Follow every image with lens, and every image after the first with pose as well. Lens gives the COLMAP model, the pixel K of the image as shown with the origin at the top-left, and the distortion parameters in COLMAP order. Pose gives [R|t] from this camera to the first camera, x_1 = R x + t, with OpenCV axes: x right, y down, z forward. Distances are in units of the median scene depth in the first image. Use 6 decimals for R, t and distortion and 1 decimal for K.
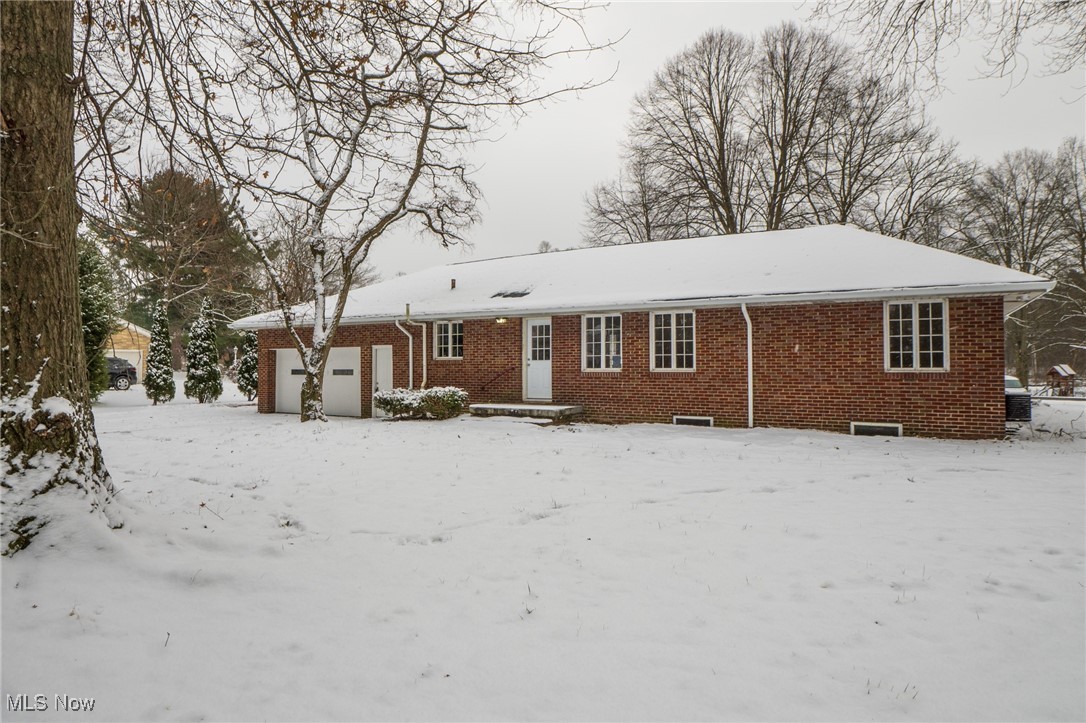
lens RADIAL K [[539.1, 0, 543.0], [0, 539.1, 361.5], [0, 0, 1]] dist [-0.020876, 0.000357]
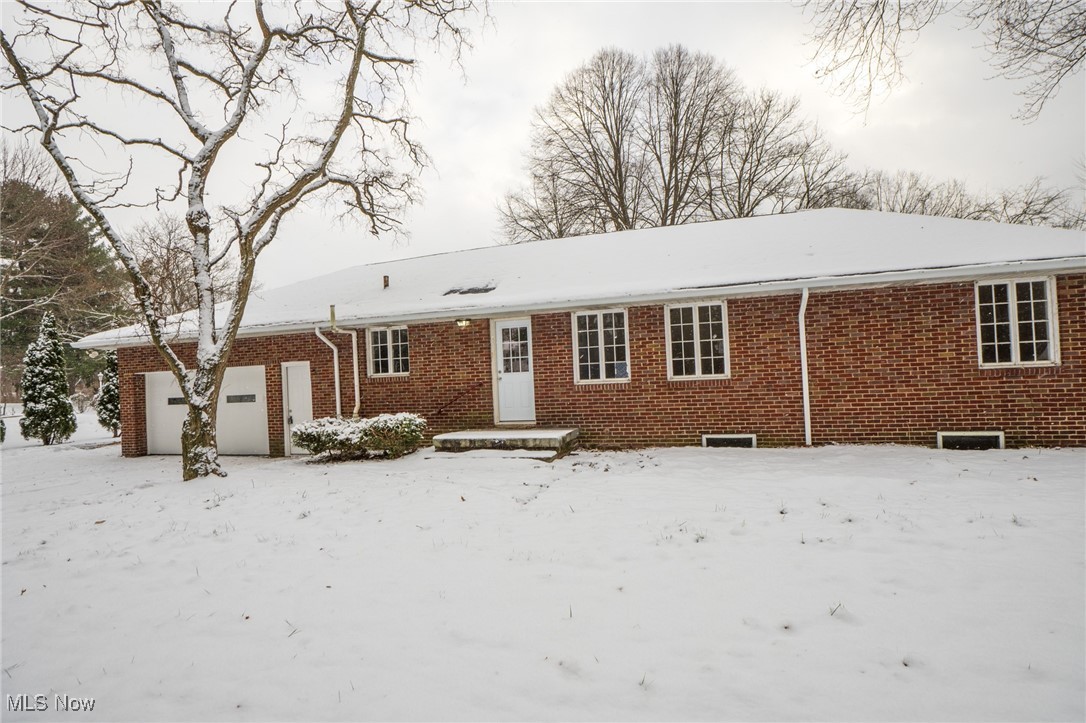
lens RADIAL K [[490.8, 0, 520.4], [0, 490.8, 375.2], [0, 0, 1]] dist [-0.015876, 0.000039]
pose [[0.982423, -0.042570, 0.181748, -0.128460], [0.041749, 0.999093, 0.008340, -0.004019], [-0.181938, -0.000606, 0.983310, 0.293082]]
